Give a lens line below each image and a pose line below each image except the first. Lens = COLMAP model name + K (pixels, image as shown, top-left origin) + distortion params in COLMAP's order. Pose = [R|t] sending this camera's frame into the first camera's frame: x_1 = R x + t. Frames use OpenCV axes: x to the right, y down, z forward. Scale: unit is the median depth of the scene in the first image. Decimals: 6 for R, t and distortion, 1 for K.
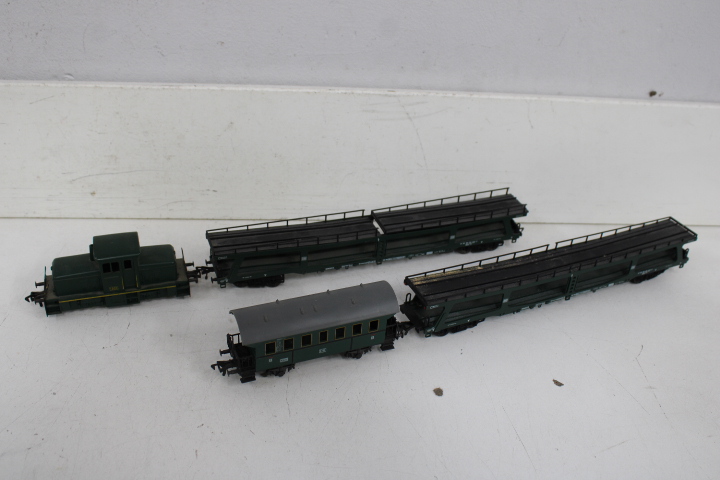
lens RADIAL K [[719.2, 0, 360.1], [0, 719.2, 241.4], [0, 0, 1]] dist [-0.126239, 0.125398]
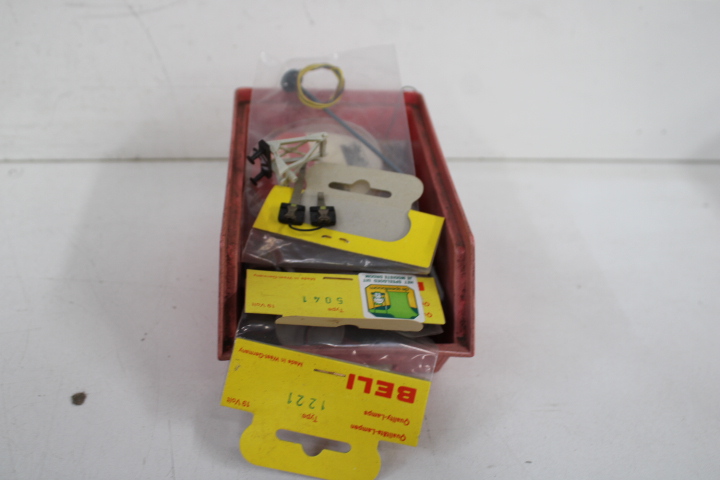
lens RADIAL K [[744.5, 0, 360.0], [0, 744.5, 240.0], [0, 0, 1]] dist [-0.126081, 0.130706]
pose [[0.999739, -0.020496, 0.010097, 0.286506], [0.020195, 0.999373, 0.029097, 0.039290], [-0.010687, -0.028885, 0.999526, 0.257709]]
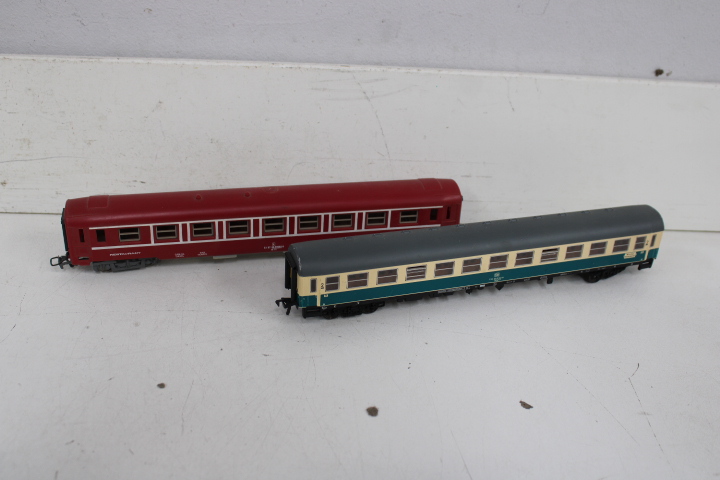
lens RADIAL K [[767.4, 0, 362.0], [0, 767.4, 239.0], [0, 0, 1]] dist [-0.123445, 0.151930]
pose [[0.999082, 0.008527, -0.041985, 0.103566], [-0.011377, 0.997612, -0.068130, 0.059060], [0.041304, 0.068545, 0.996793, 0.100258]]
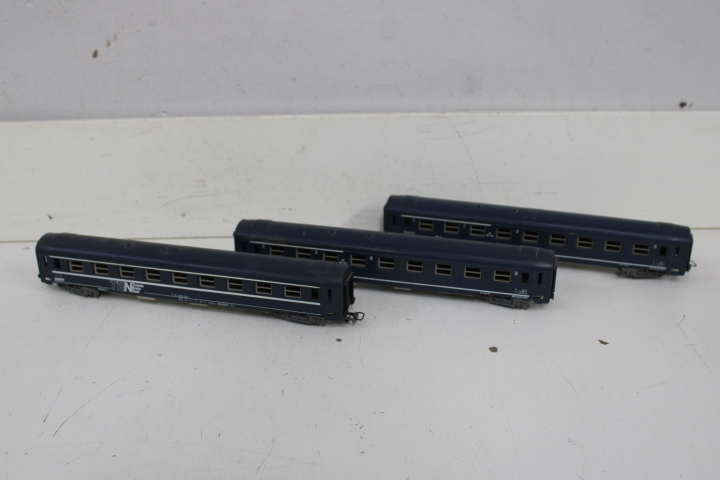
lens RADIAL K [[778.4, 0, 356.2], [0, 778.4, 239.0], [0, 0, 1]] dist [-0.121467, 0.156225]
pose [[0.994791, -0.044774, -0.091573, 0.011077], [0.029803, 0.986867, -0.158760, 0.177263], [0.097479, 0.155204, 0.983061, -0.191461]]
